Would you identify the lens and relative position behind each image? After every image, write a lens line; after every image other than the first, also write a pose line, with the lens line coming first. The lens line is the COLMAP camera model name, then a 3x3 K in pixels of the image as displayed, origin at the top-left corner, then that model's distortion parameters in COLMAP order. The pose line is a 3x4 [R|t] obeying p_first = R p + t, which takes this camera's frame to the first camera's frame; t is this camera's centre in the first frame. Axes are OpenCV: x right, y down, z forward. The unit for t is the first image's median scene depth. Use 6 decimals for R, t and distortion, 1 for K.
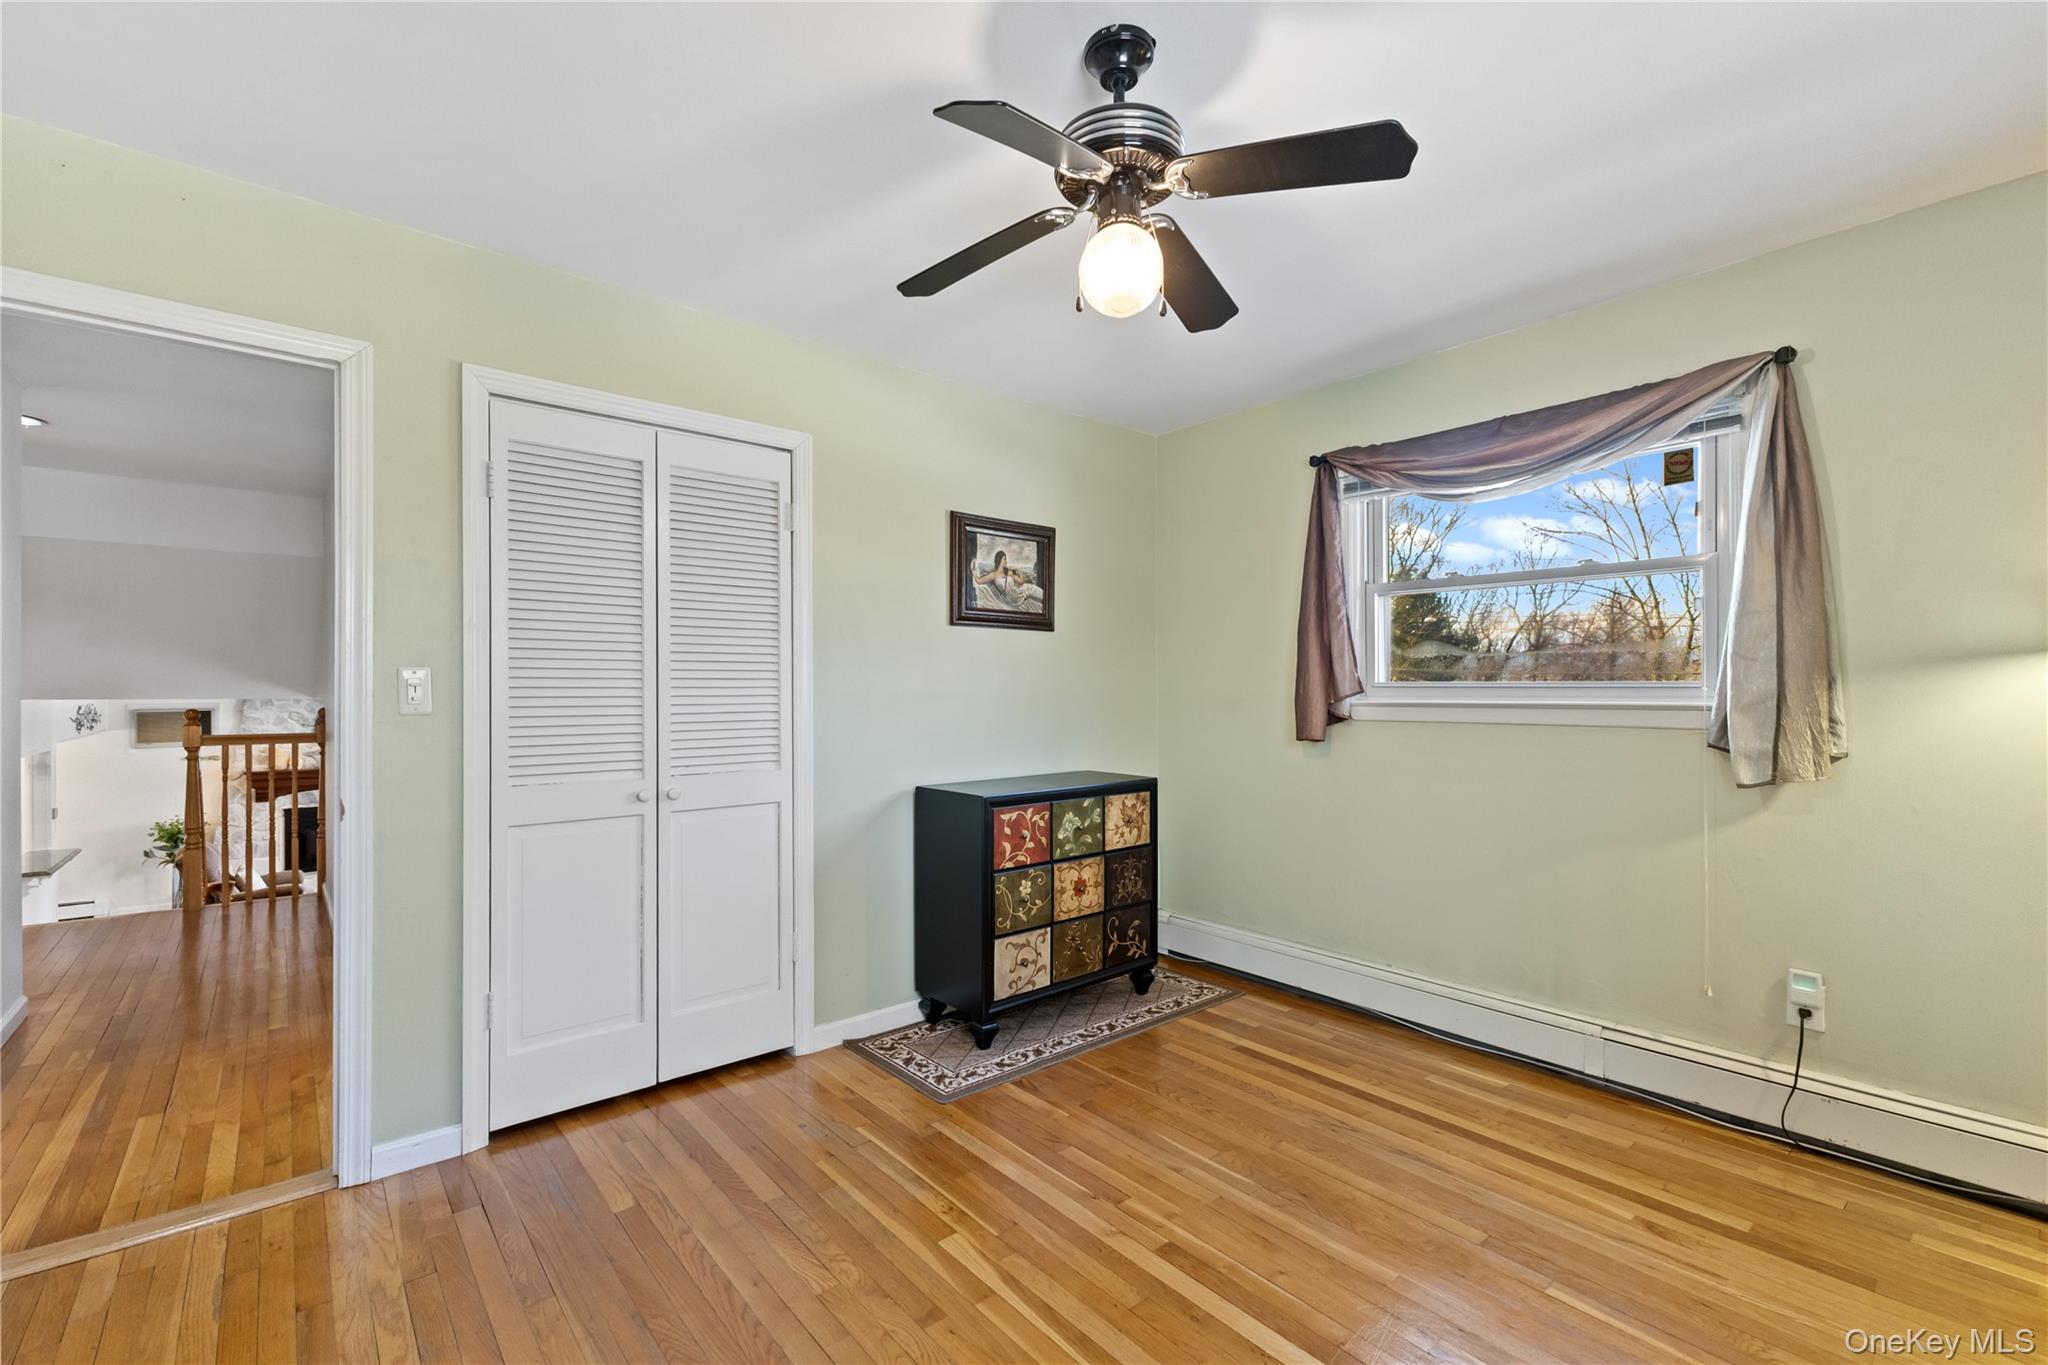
lens RADIAL K [[878.4, 0, 1024.0], [0, 878.4, 682.5], [0, 0, 1]] dist [0.008261, -0.000553]
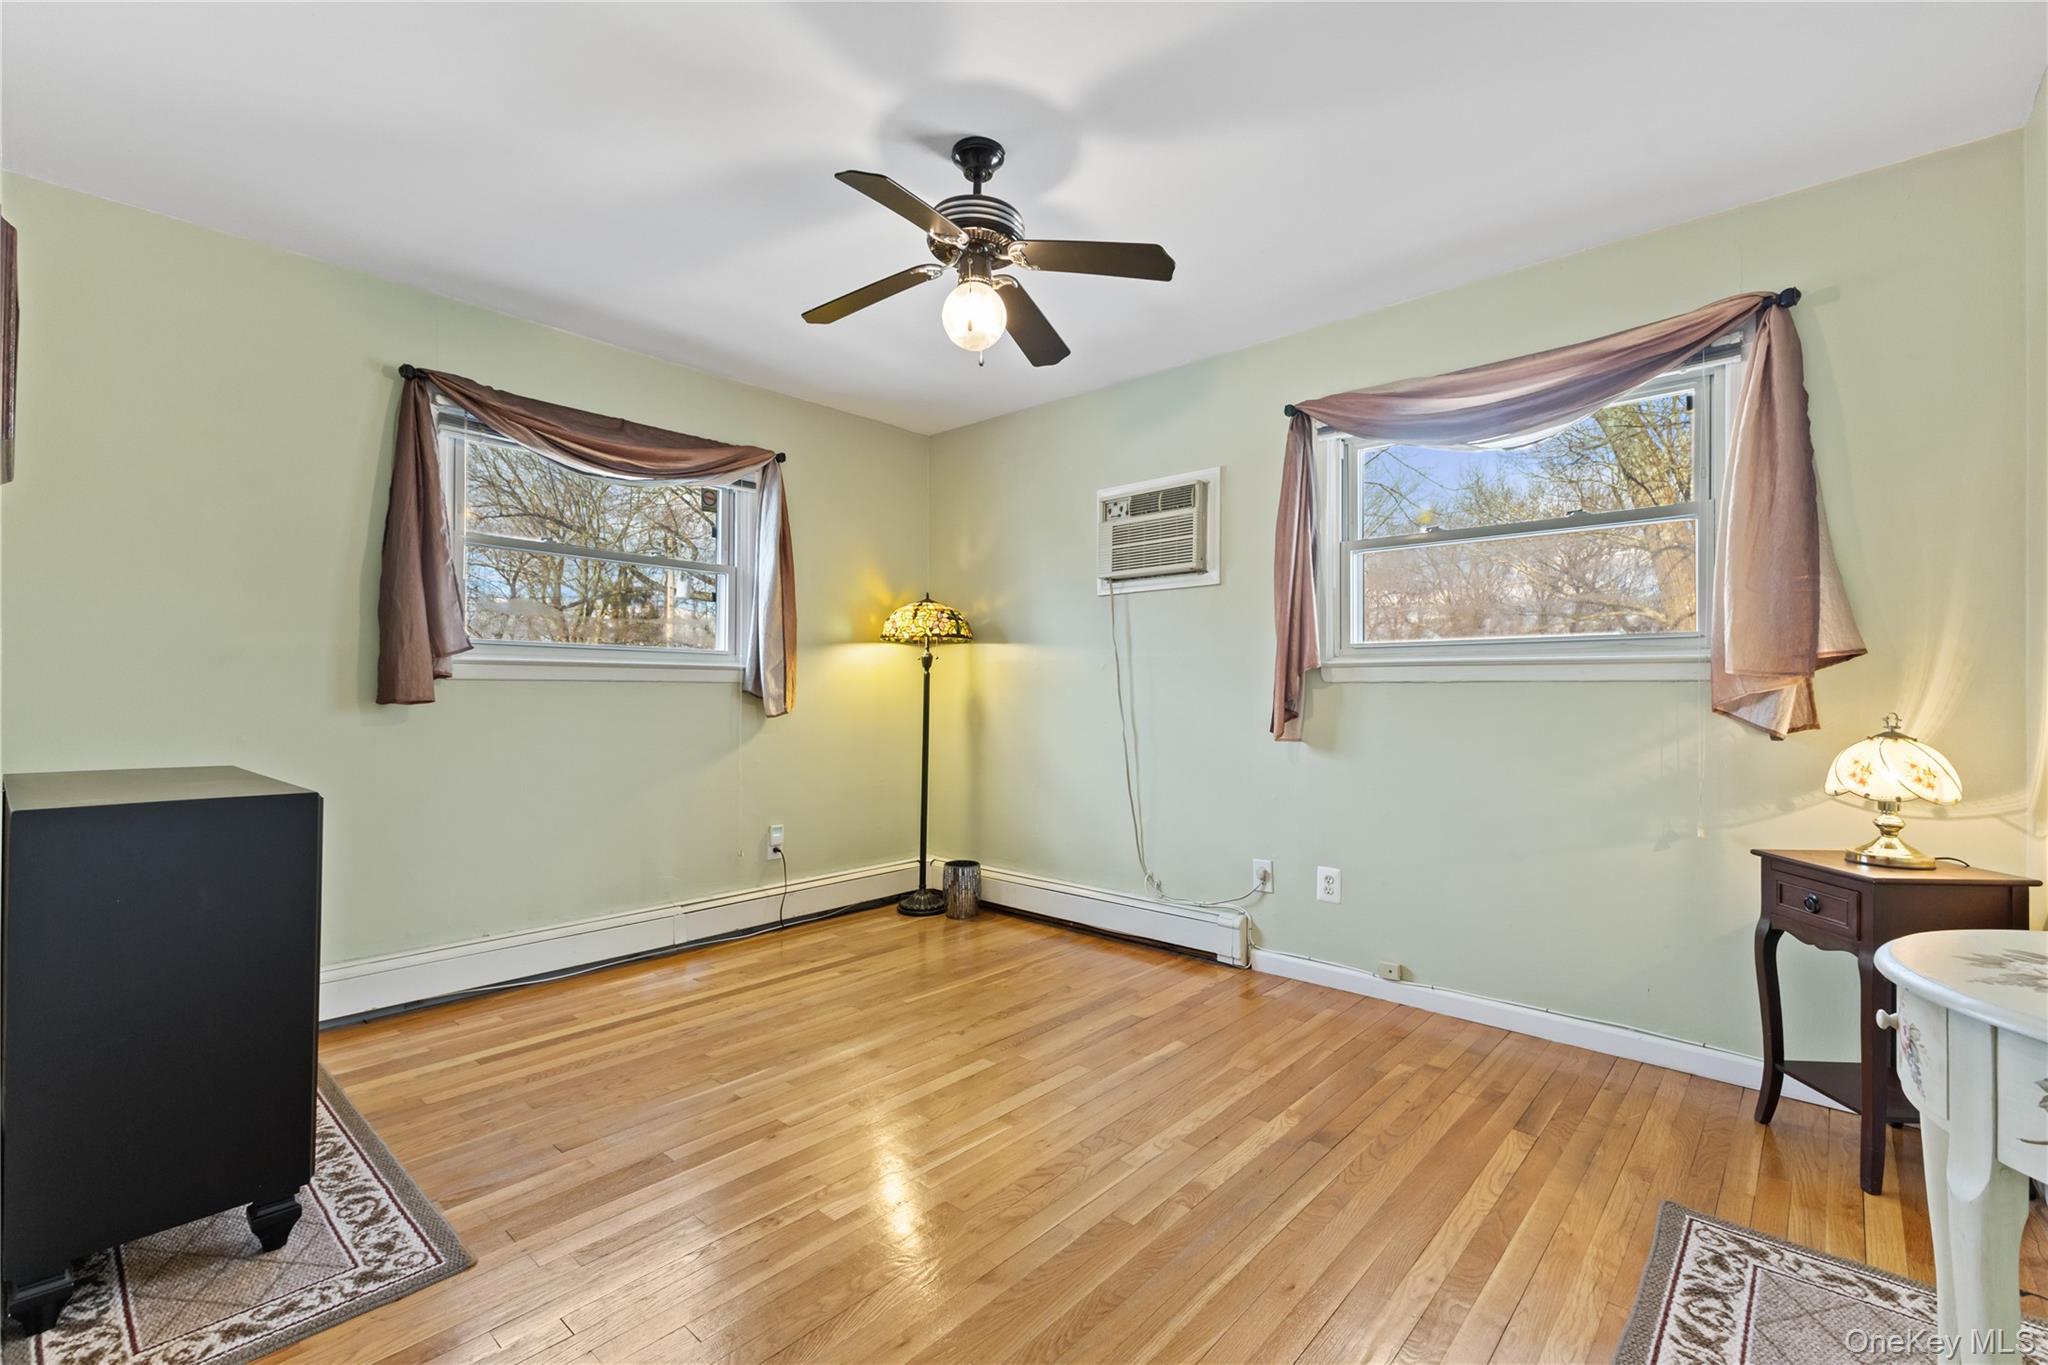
lens RADIAL K [[885.3, 0, 1032.7], [0, 885.3, 693.3], [0, 0, 1]] dist [0.005996, -0.000233]
pose [[-0.136627, -0.006198, 0.990603, -0.752890], [-0.016291, 0.999859, 0.004010, 0.053912], [-0.990489, -0.015590, -0.136709, 0.664688]]
